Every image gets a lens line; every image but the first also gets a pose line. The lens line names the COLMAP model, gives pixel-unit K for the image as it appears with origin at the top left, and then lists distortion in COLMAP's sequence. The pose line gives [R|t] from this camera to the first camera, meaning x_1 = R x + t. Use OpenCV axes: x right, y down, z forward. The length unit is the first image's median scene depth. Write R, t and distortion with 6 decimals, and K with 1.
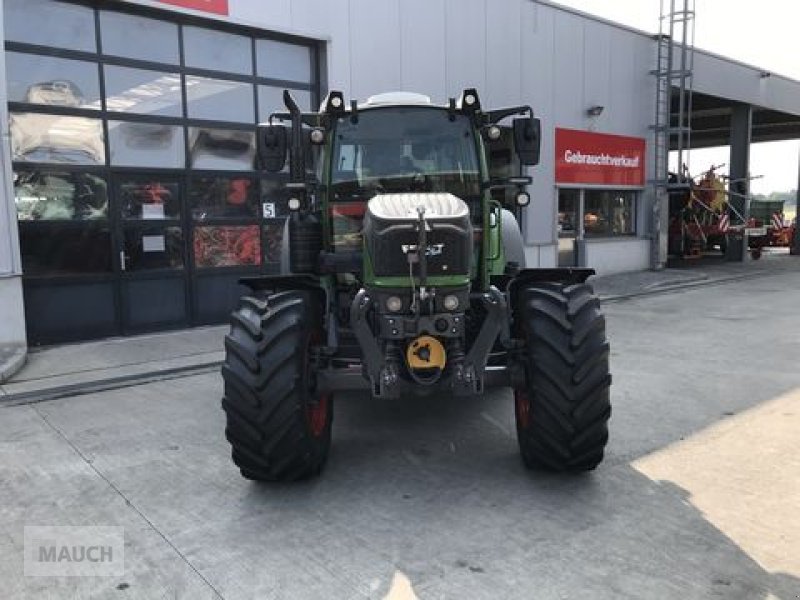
lens RADIAL K [[652.5, 0, 400.0], [0, 652.5, 300.0], [0, 0, 1]] dist [0.009733, 0.000467]
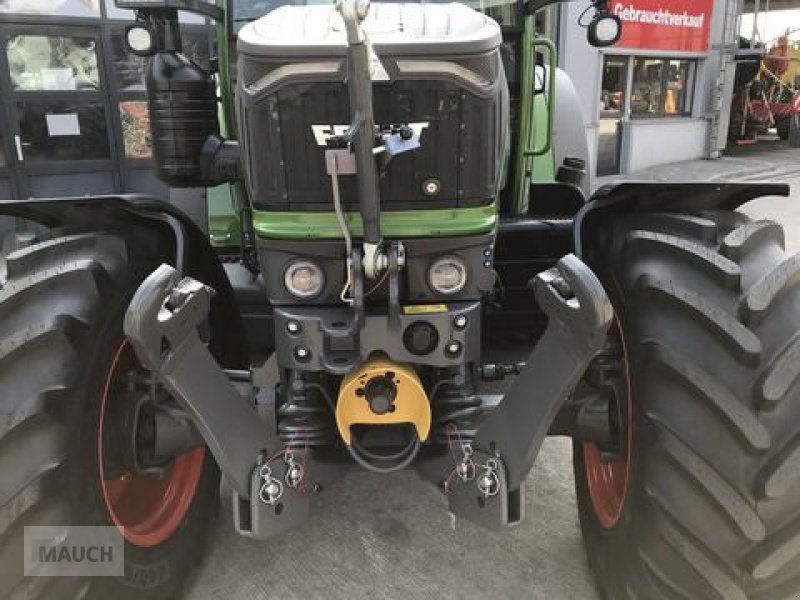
lens RADIAL K [[654.2, 0, 400.6], [0, 654.2, 313.6], [0, 0, 1]] dist [0.005159, 0.004444]
pose [[0.999729, 0.007595, -0.022012, 0.057143], [-0.003247, 0.981545, 0.191206, -0.048030], [0.023058, -0.191083, 0.981303, 0.590736]]
